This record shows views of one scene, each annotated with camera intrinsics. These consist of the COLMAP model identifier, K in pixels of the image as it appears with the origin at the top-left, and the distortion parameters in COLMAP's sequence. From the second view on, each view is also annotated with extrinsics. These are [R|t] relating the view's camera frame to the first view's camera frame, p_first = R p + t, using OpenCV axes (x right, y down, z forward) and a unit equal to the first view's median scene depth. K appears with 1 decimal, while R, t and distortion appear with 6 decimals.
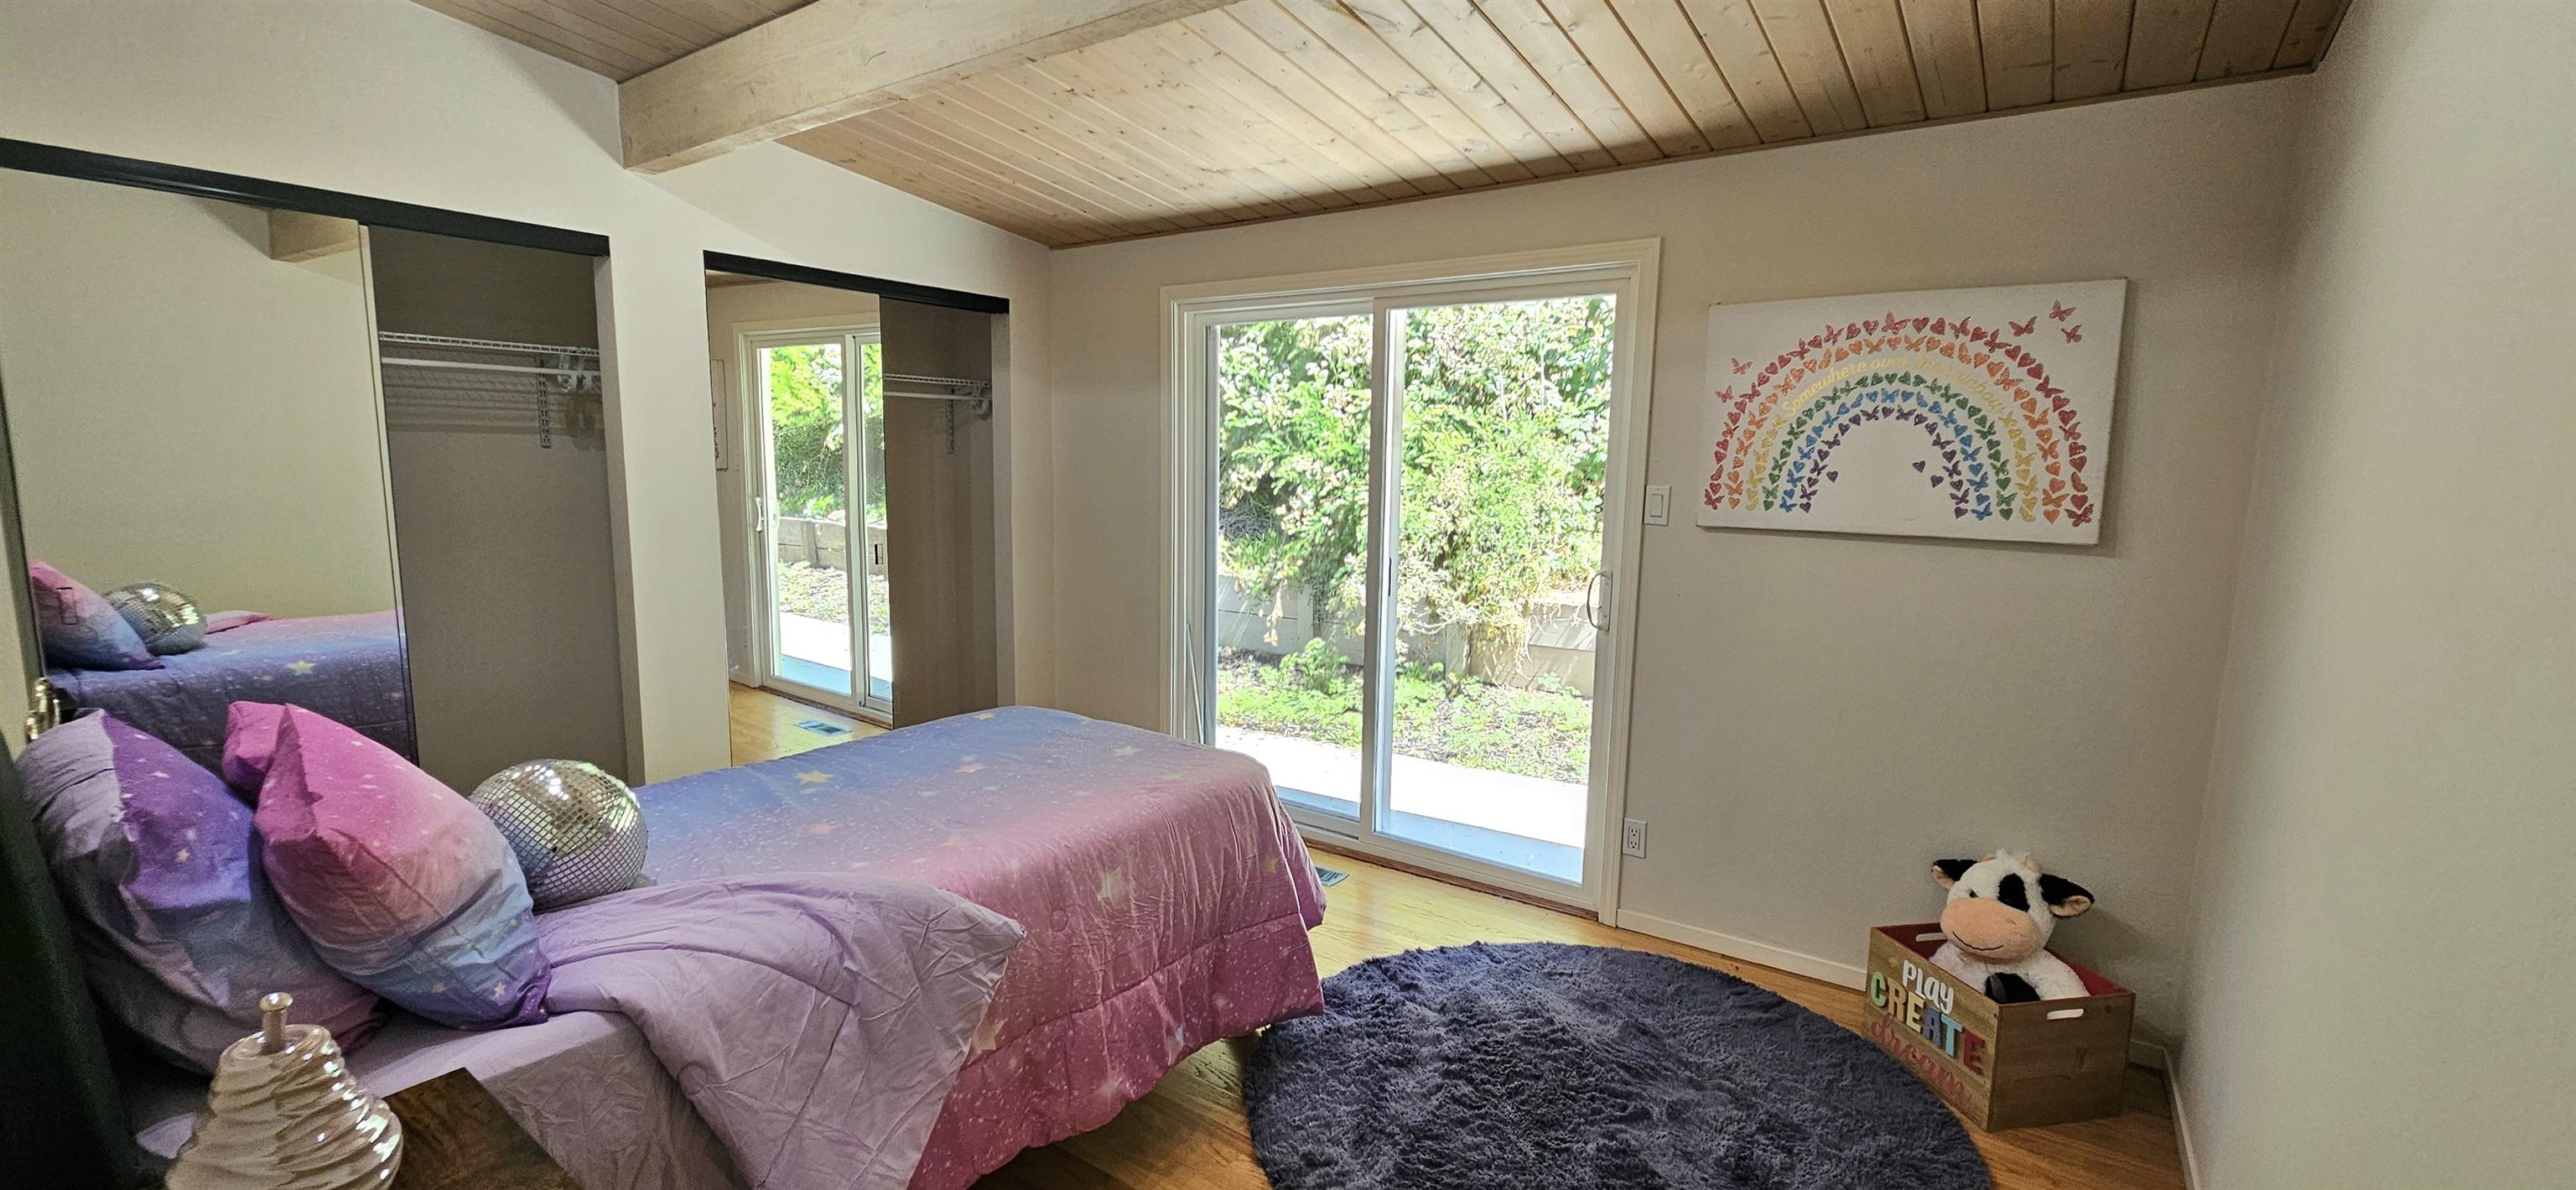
lens RADIAL K [[1071.3, 0, 1292.1], [0, 1071.3, 600.0], [0, 0, 1]] dist [0.001025, -0.000347]
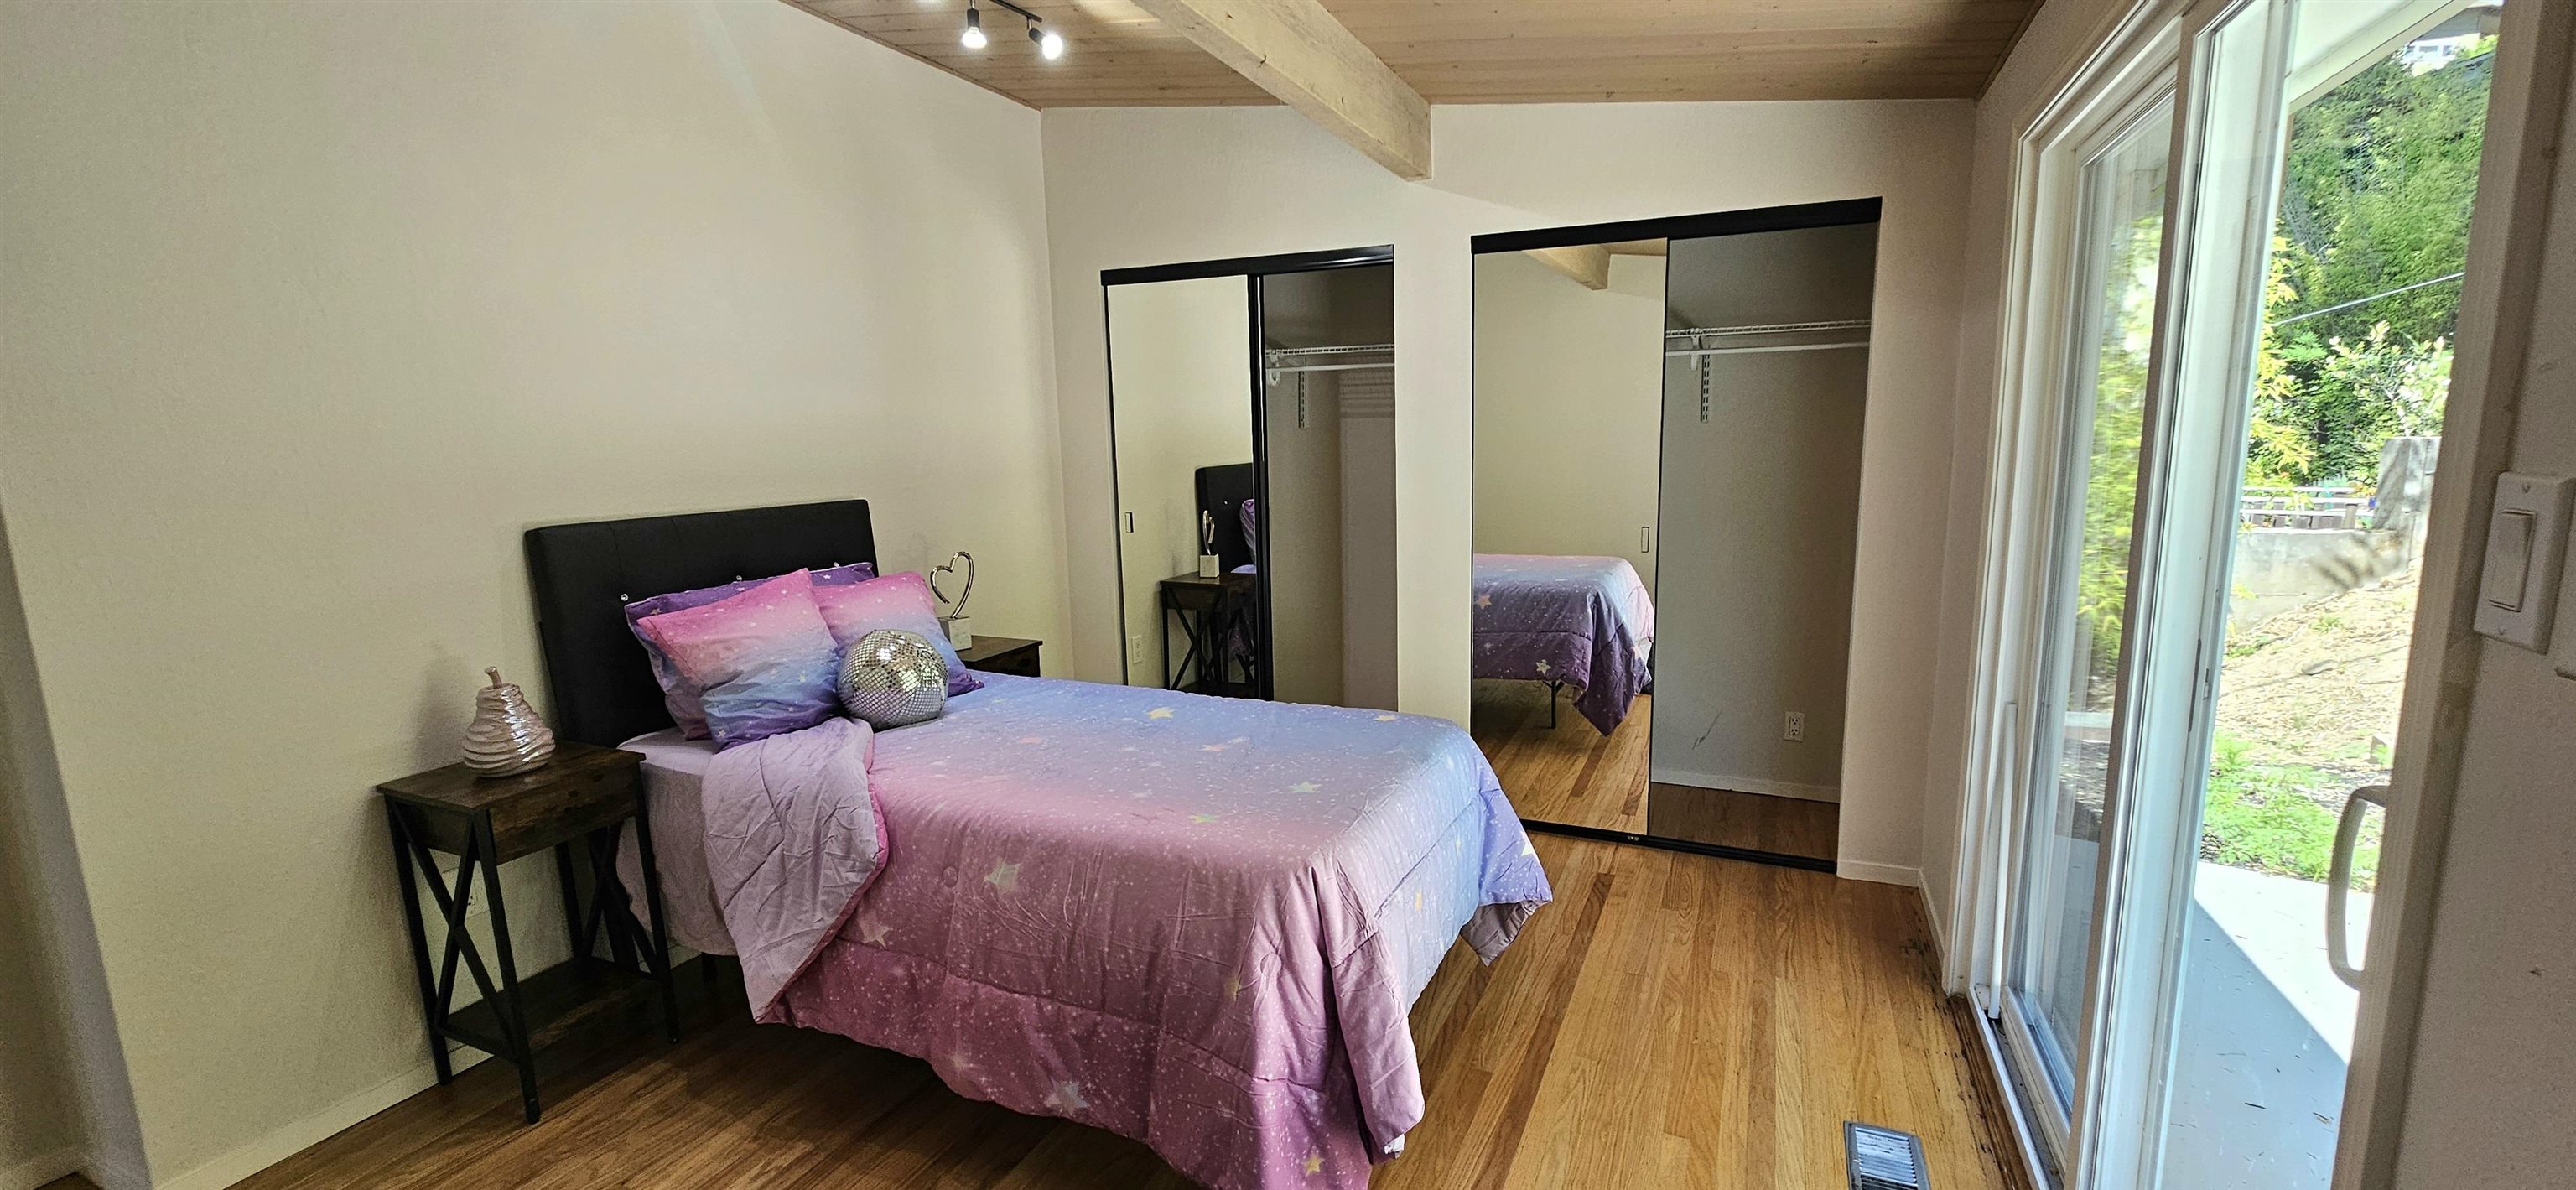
lens RADIAL K [[1071.3, 0, 1292.1], [0, 1071.3, 600.0], [0, 0, 1]] dist [0.001025, -0.000347]
pose [[0.188815, 0.130950, -0.973242, 0.659172], [-0.112917, 0.987391, 0.110947, -0.094829], [0.975499, 0.088947, 0.201221, 0.875432]]
